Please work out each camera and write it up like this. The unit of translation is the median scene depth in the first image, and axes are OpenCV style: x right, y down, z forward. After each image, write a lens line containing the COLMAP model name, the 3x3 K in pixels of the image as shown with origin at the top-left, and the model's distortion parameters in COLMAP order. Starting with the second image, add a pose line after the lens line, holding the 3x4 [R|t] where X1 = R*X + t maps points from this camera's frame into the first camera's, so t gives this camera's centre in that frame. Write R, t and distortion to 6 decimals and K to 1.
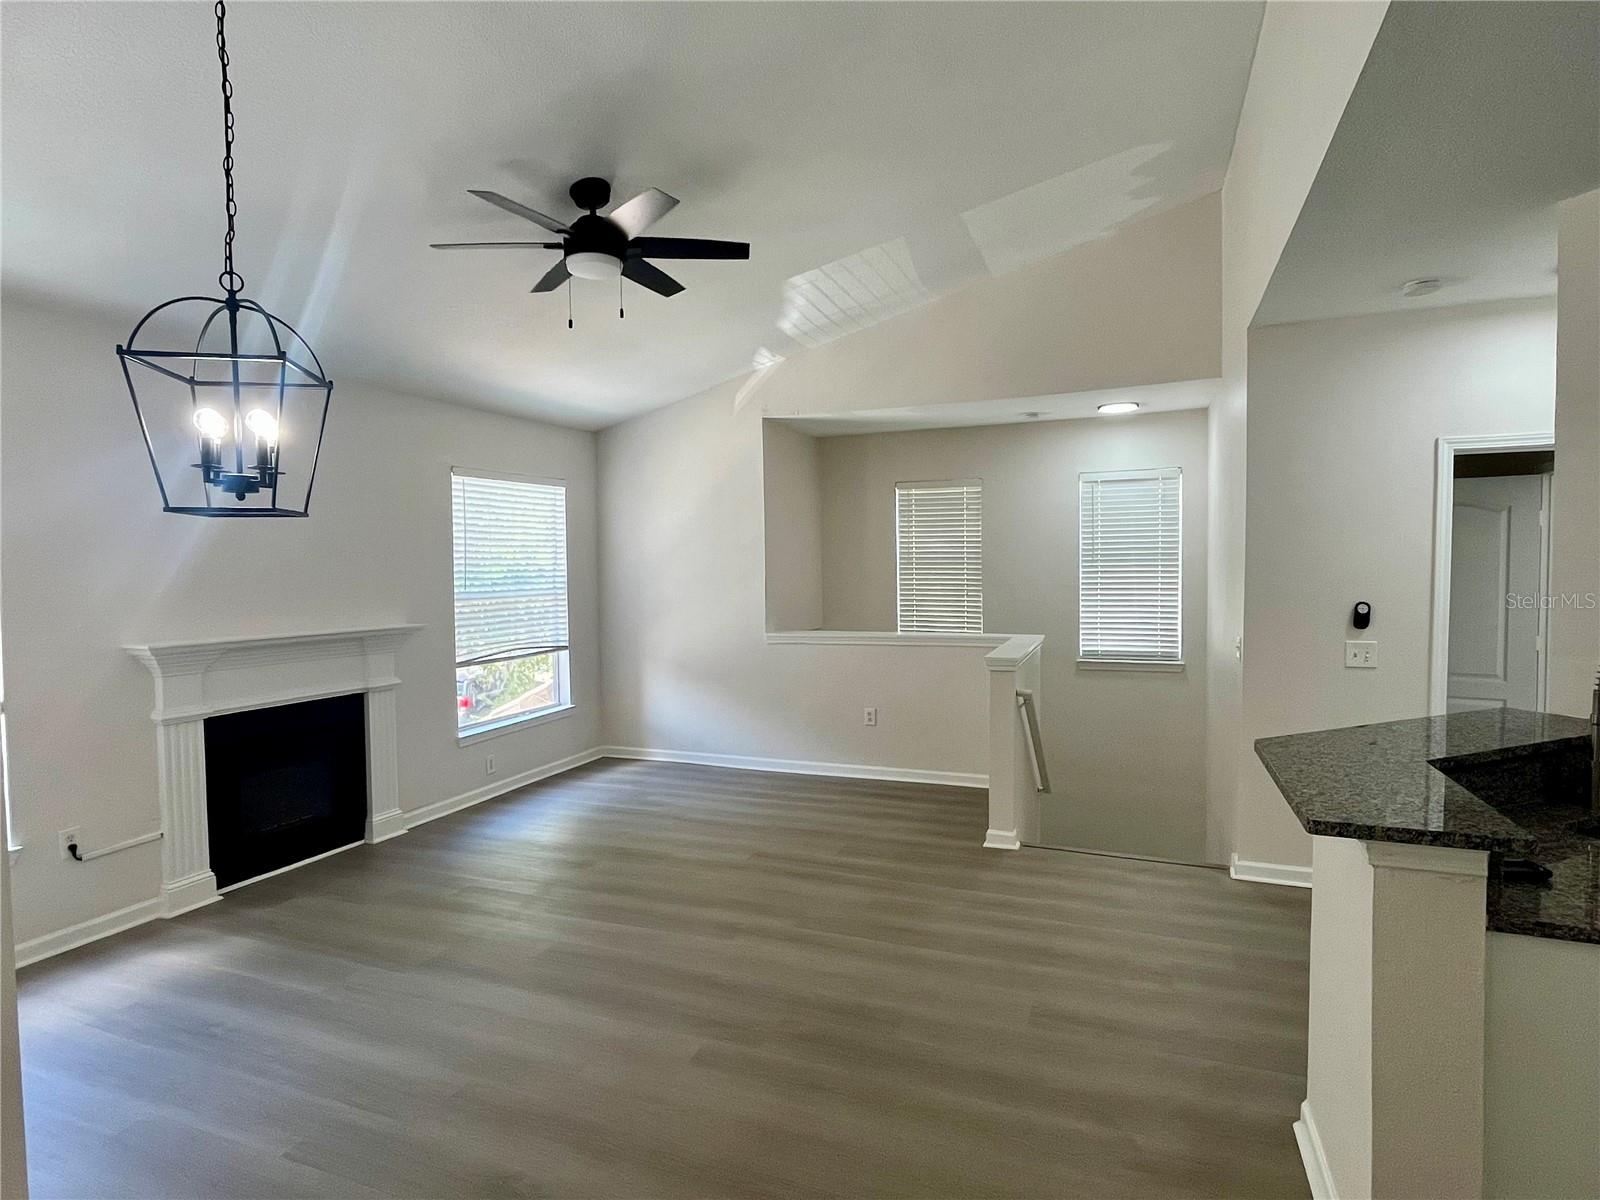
lens RADIAL K [[849.3, 0, 800.0], [0, 849.3, 600.0], [0, 0, 1]] dist [0.000565, -0.001009]
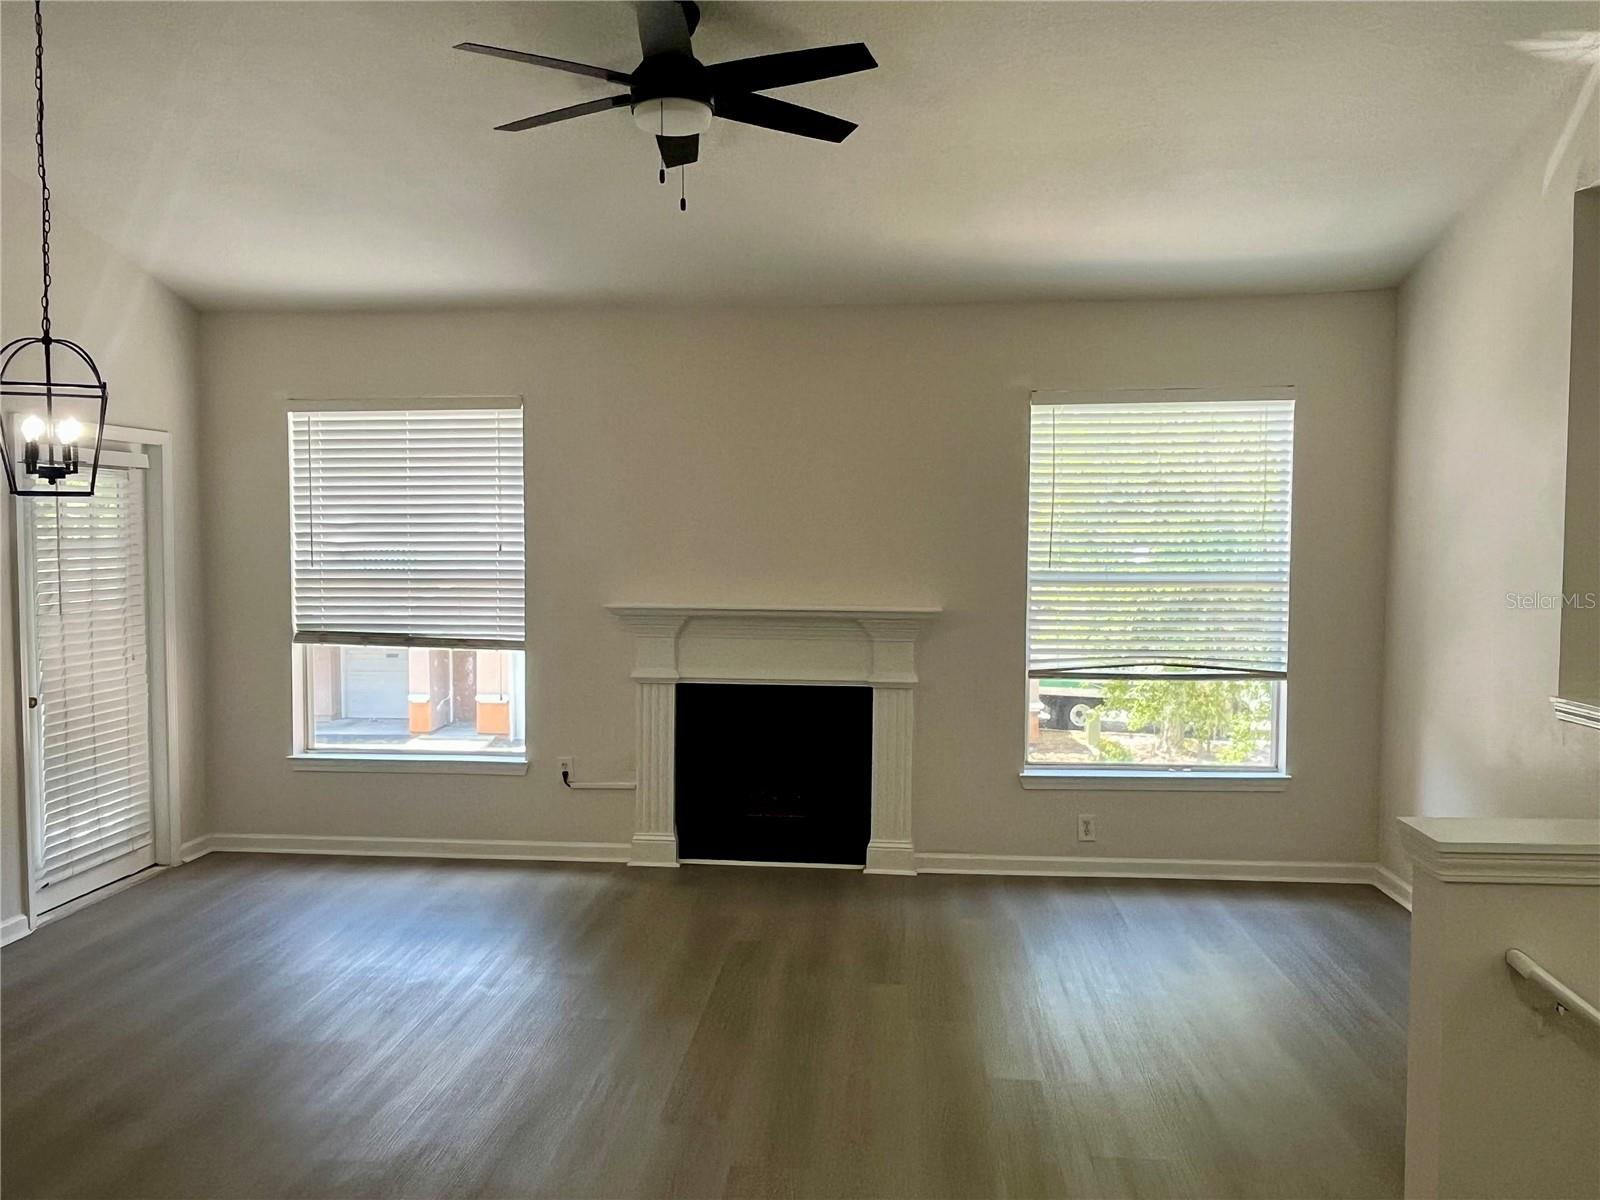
lens RADIAL K [[1188.9, 0, 791.8], [0, 1188.9, 596.4], [0, 0, 1]] dist [-0.006525, 0.002874]
pose [[0.282115, 0.060474, -0.957473, 0.630735], [-0.044698, 0.997756, 0.049848, -0.036886], [0.958339, 0.028734, 0.284185, 0.679380]]
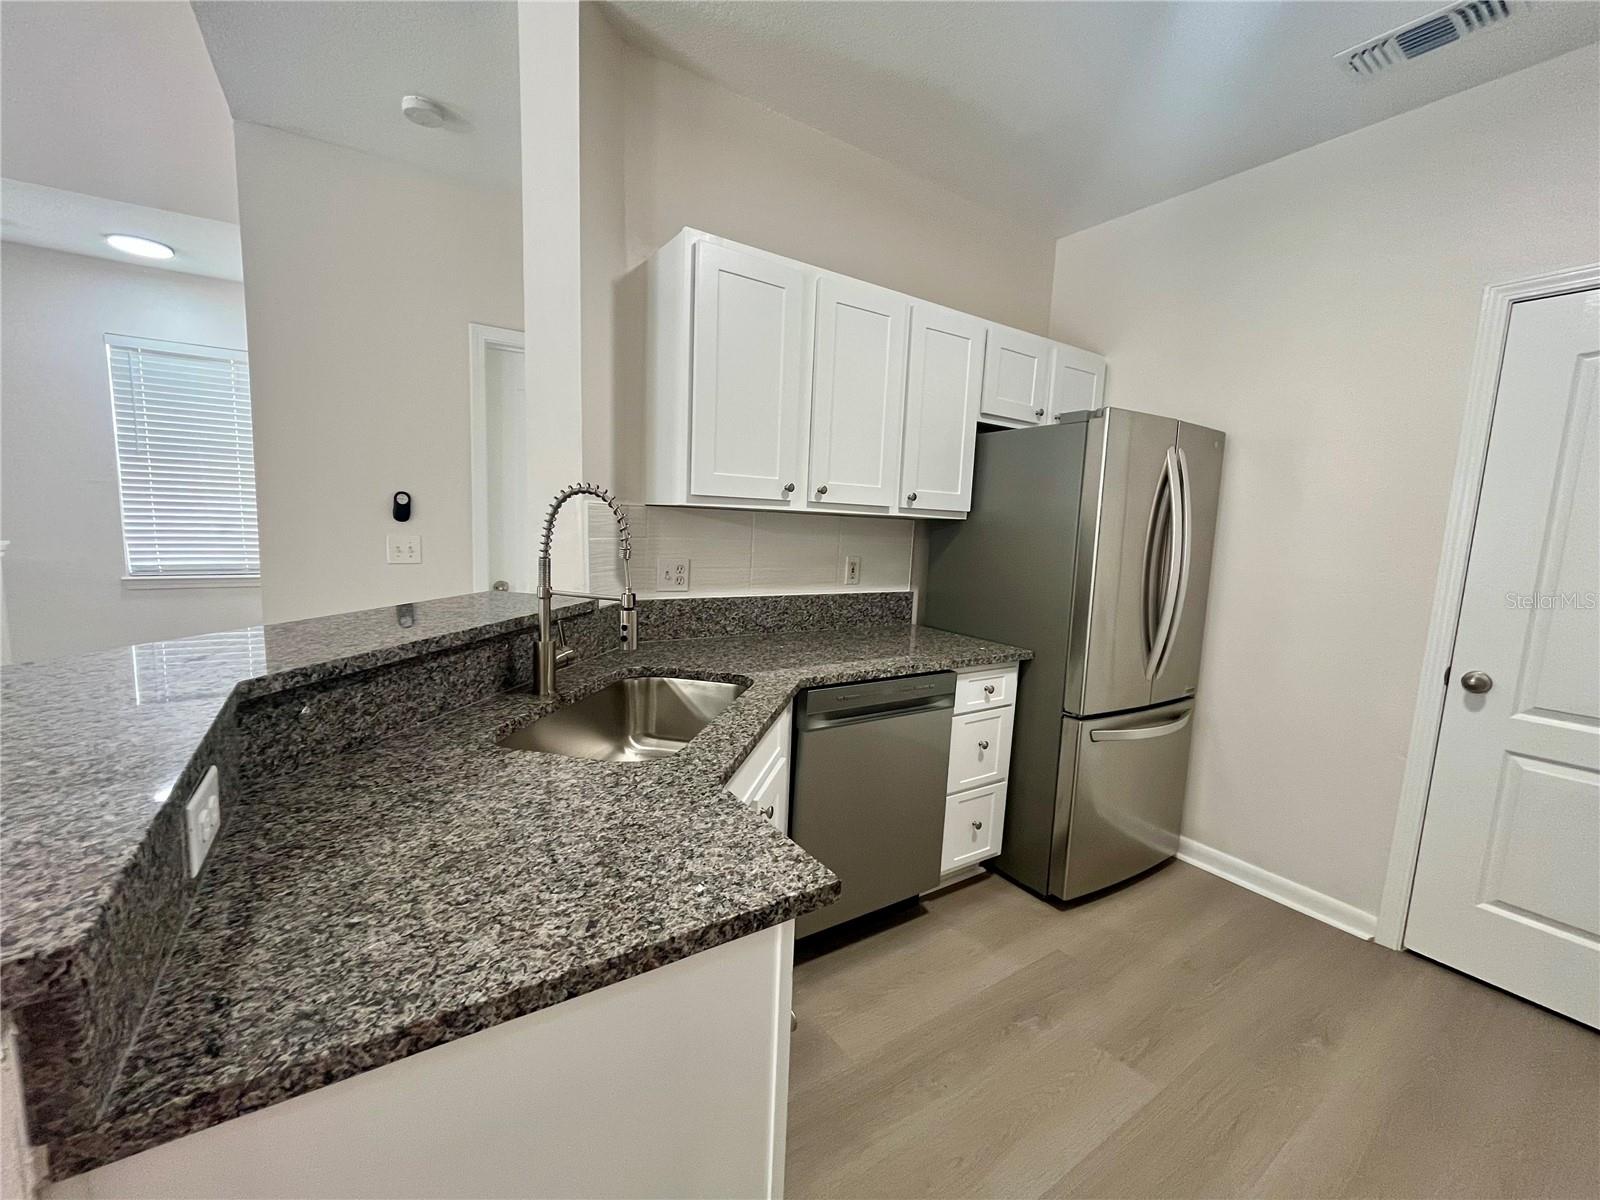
lens RADIAL K [[649.4, 0, 792.9], [0, 649.4, 603.7], [0, 0, 1]] dist [-0.004001, -0.000457]
pose [[0.567263, -0.073159, 0.820280, 0.292659], [-0.011531, 0.995243, 0.096738, 0.046015], [-0.823456, -0.064335, 0.563721, 0.230011]]
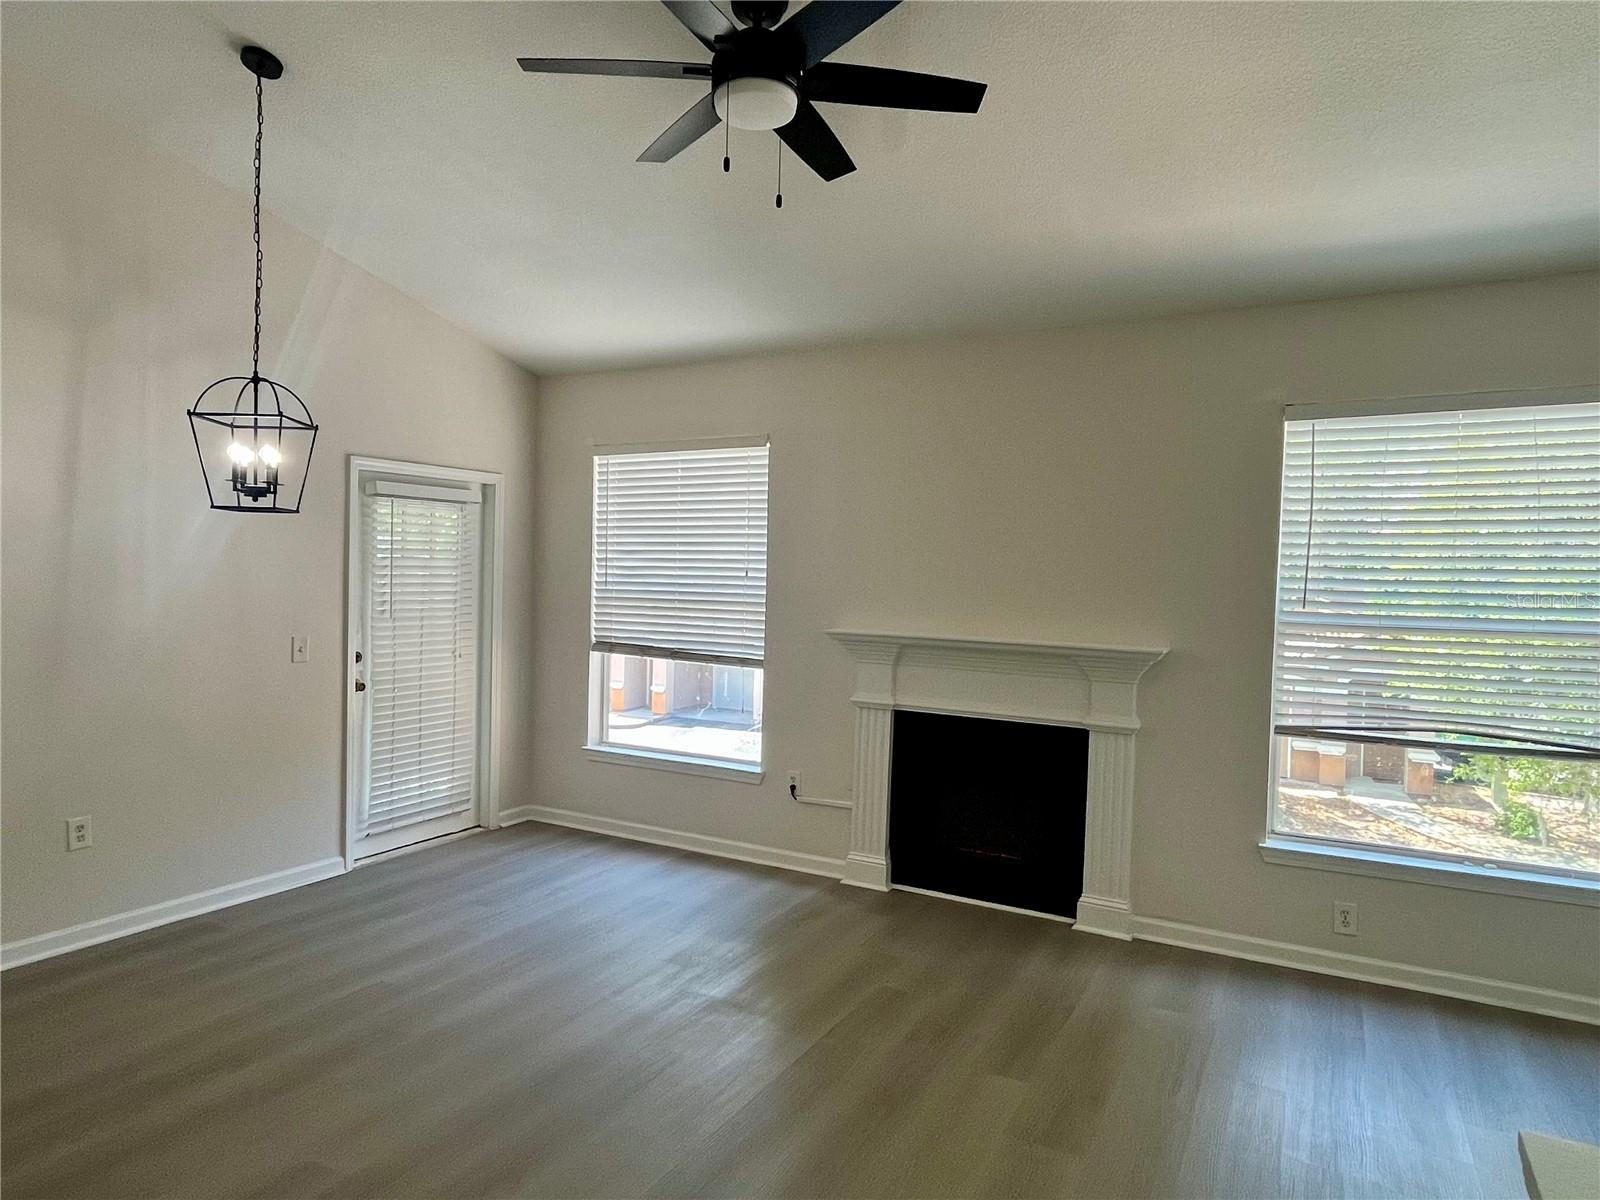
lens RADIAL K [[963.2, 0, 800.0], [0, 963.2, 600.0], [0, 0, 1]] dist [0.001217, -0.001087]
pose [[-0.122066, 0.034758, -0.991913, 0.426378], [-0.063165, 0.997089, 0.042713, -0.032498], [0.990510, 0.067868, -0.119515, 0.950185]]
